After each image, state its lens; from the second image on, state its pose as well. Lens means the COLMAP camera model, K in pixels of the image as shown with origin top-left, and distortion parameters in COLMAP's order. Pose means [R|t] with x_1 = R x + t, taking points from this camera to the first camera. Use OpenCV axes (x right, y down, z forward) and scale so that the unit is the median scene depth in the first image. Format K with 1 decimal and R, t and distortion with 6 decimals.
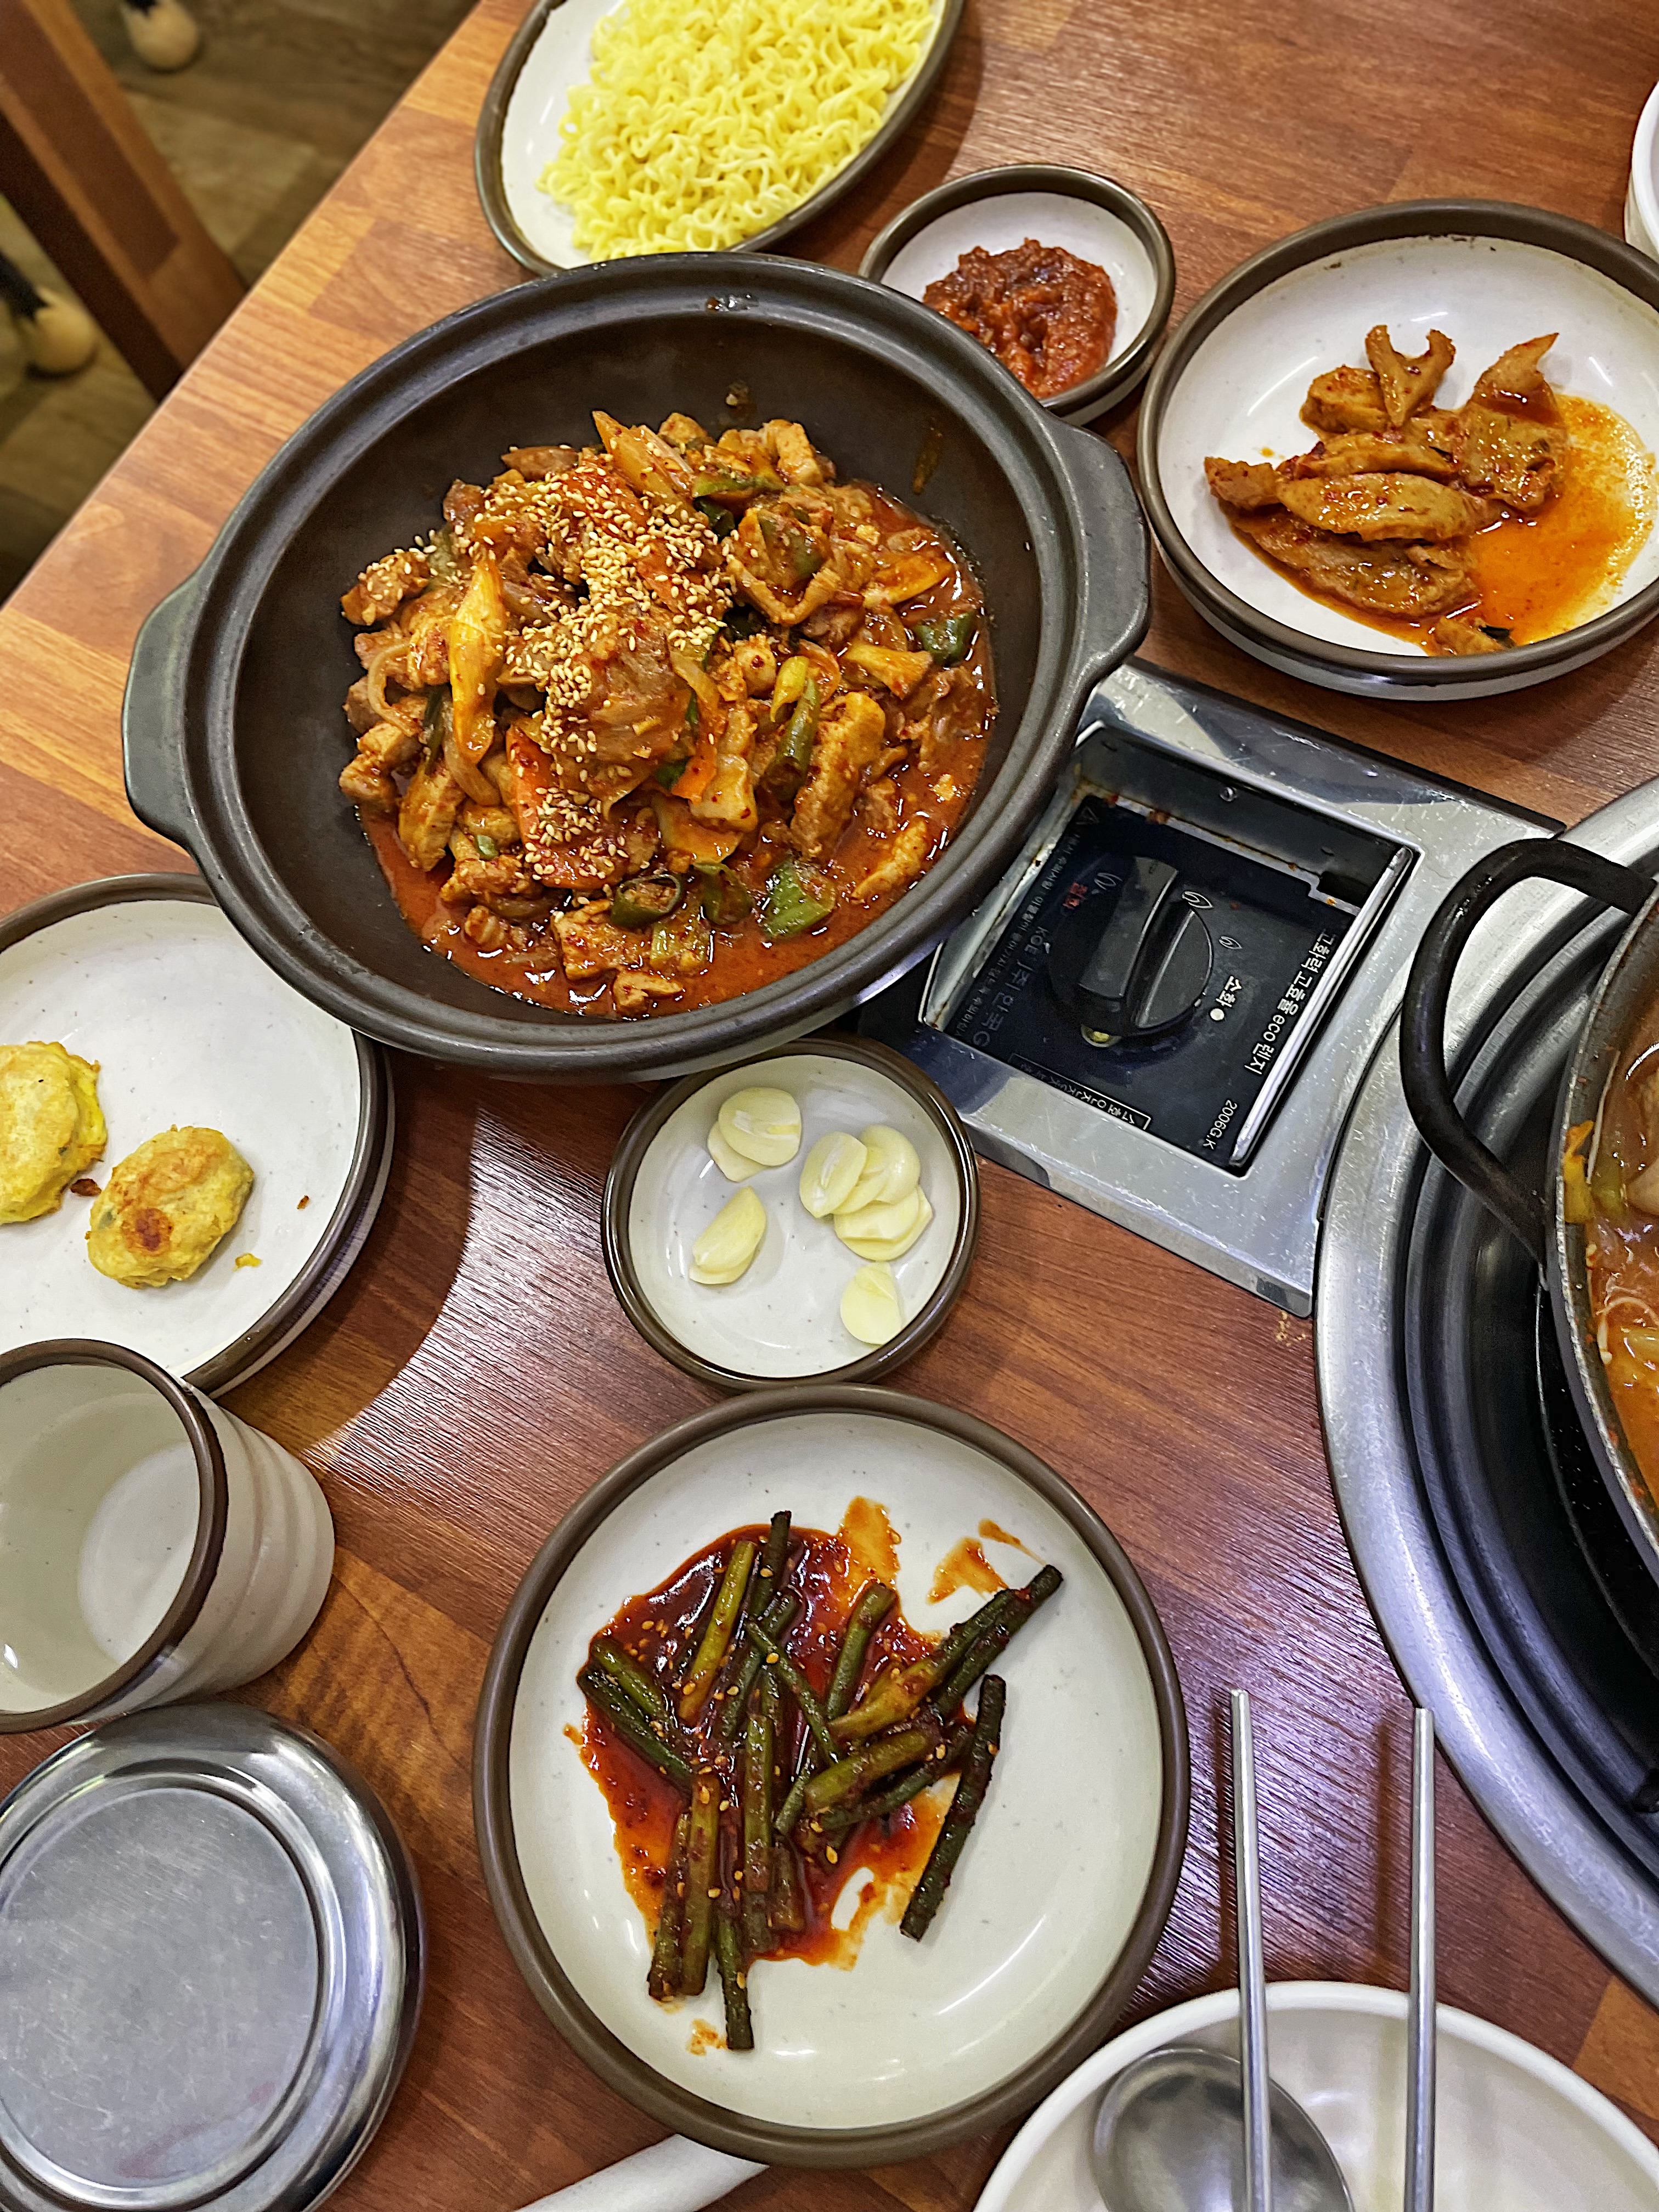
lens RADIAL K [[1726.0, 0, 829.5], [0, 1726.0, 1106.0], [0, 0, 1]] dist [0.126875, -0.192665]
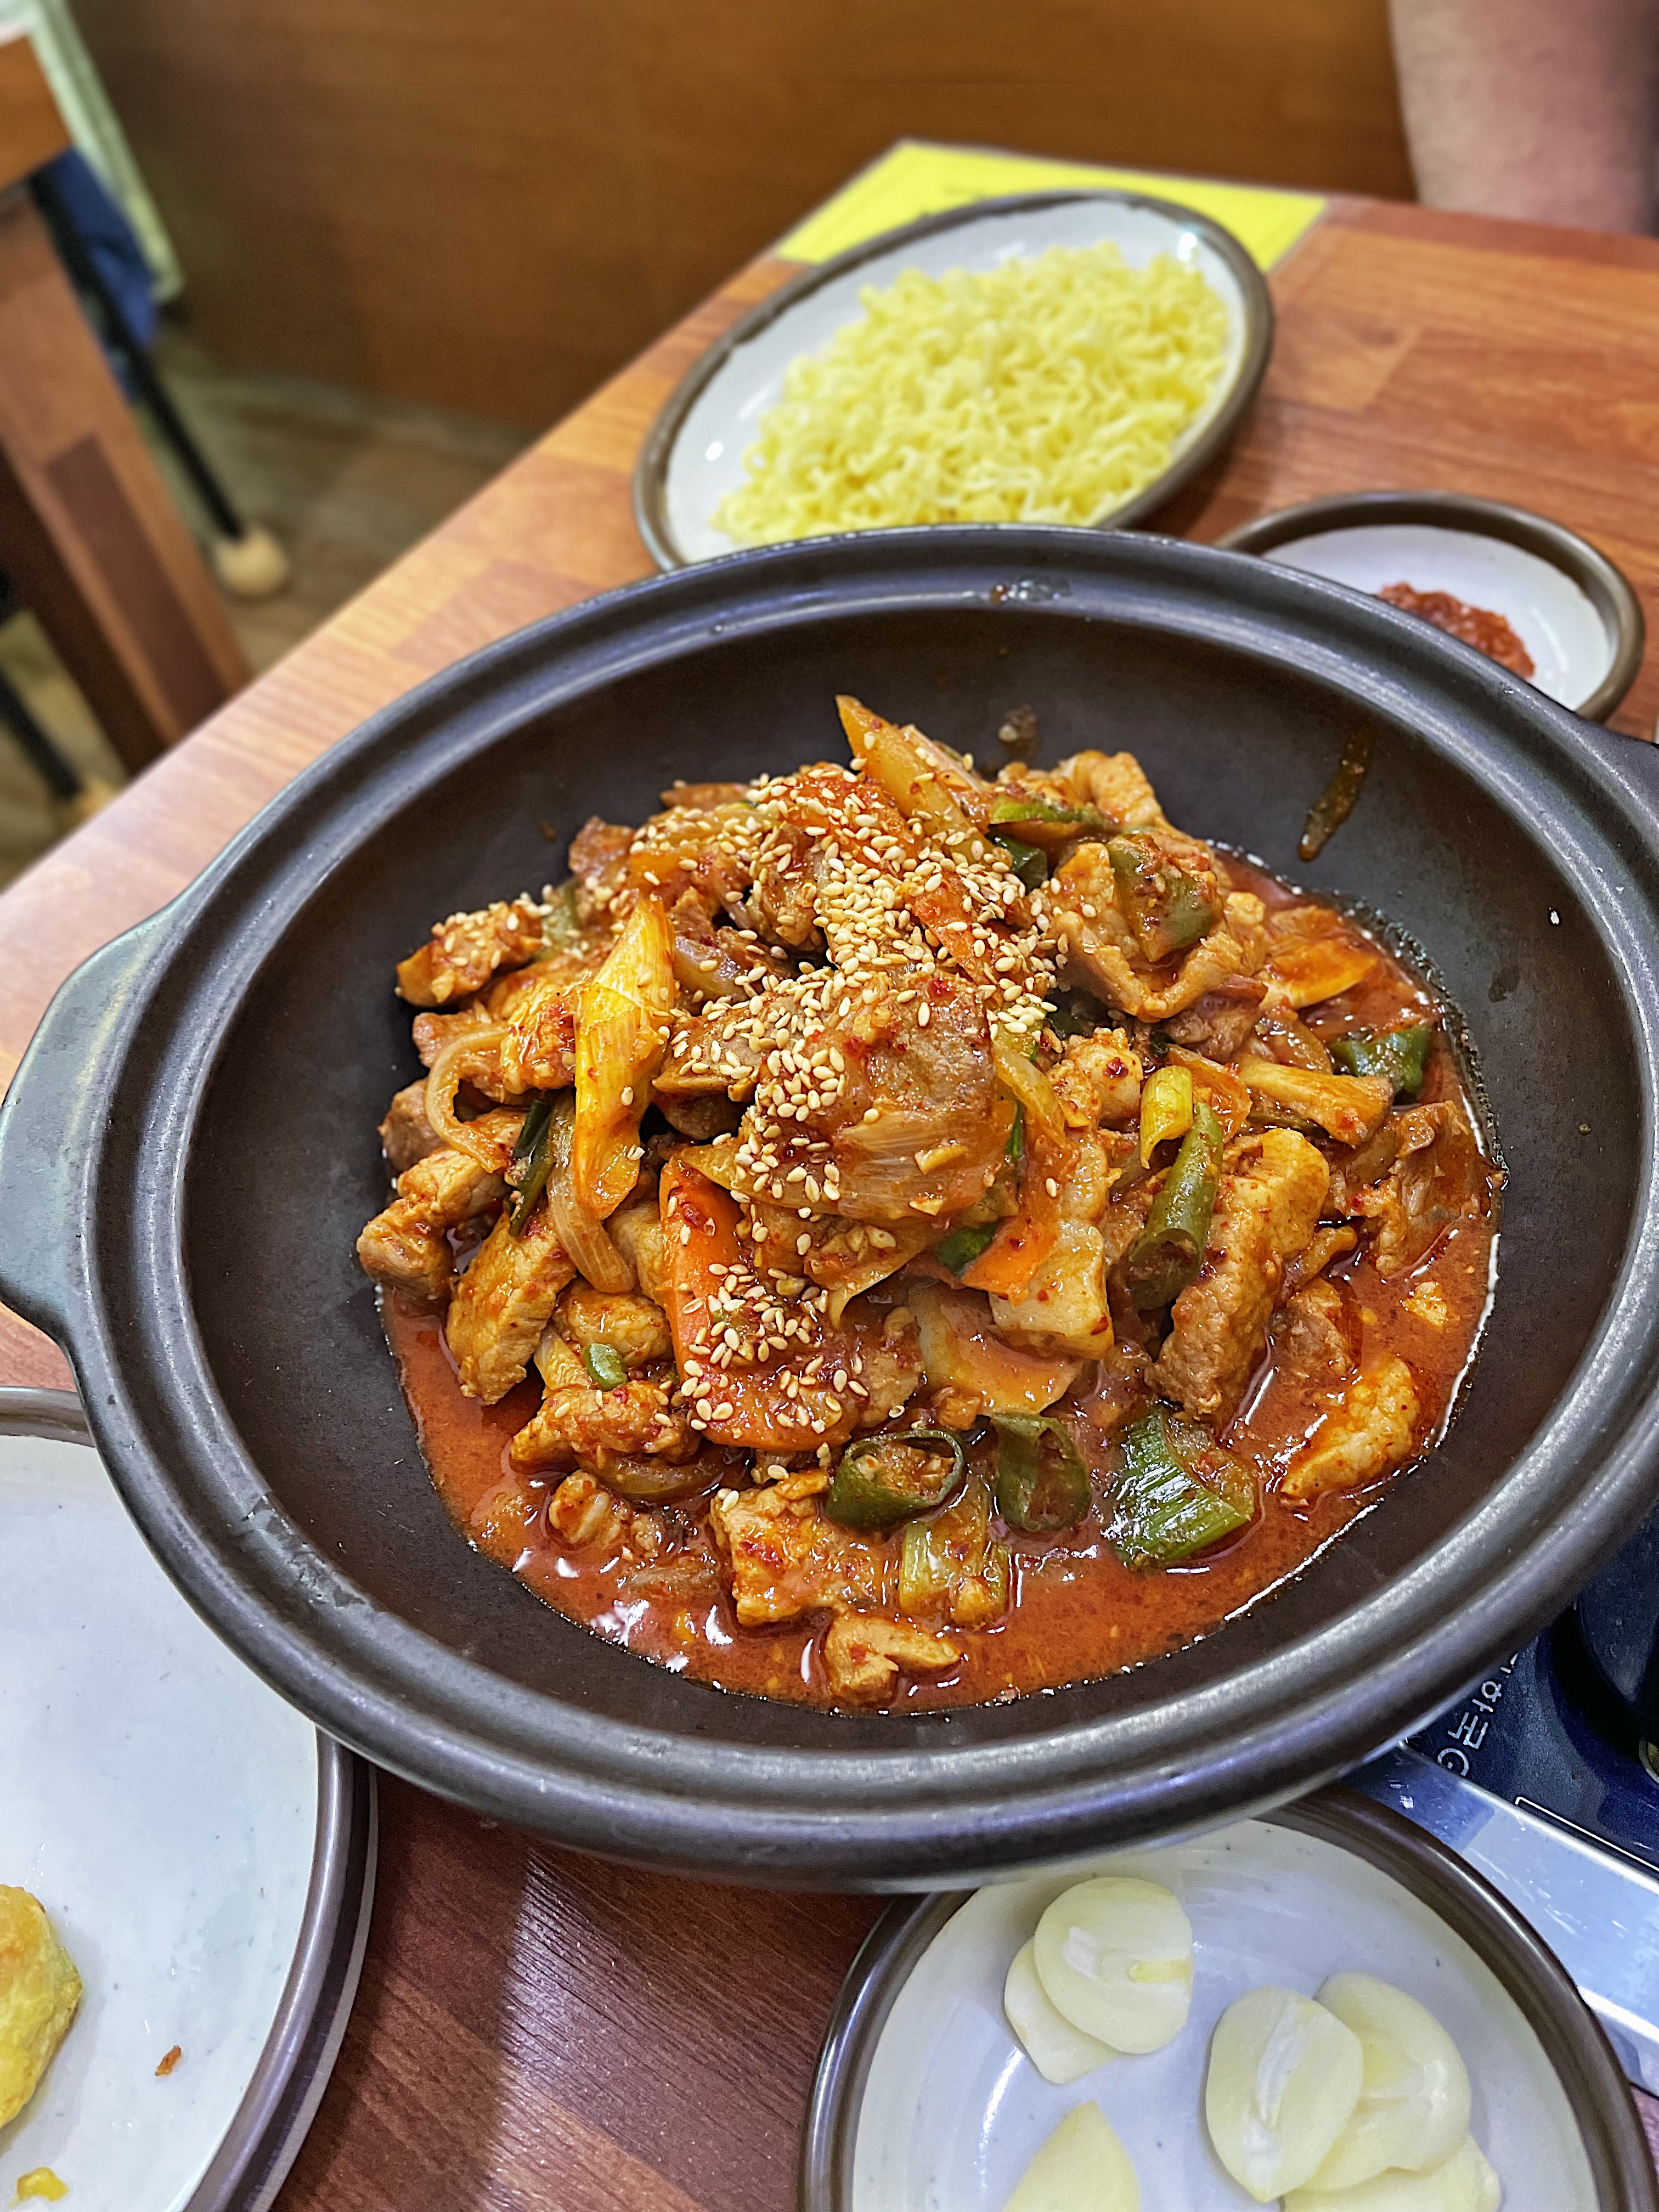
lens RADIAL K [[1726.0, 0, 829.5], [0, 1726.0, 1106.0], [0, 0, 1]] dist [0.126875, -0.192665]
pose [[0.998566, 0.052946, 0.007896, -0.135991], [-0.047966, 0.950452, -0.307148, -0.061423], [-0.023767, 0.306329, 0.951629, 0.448901]]
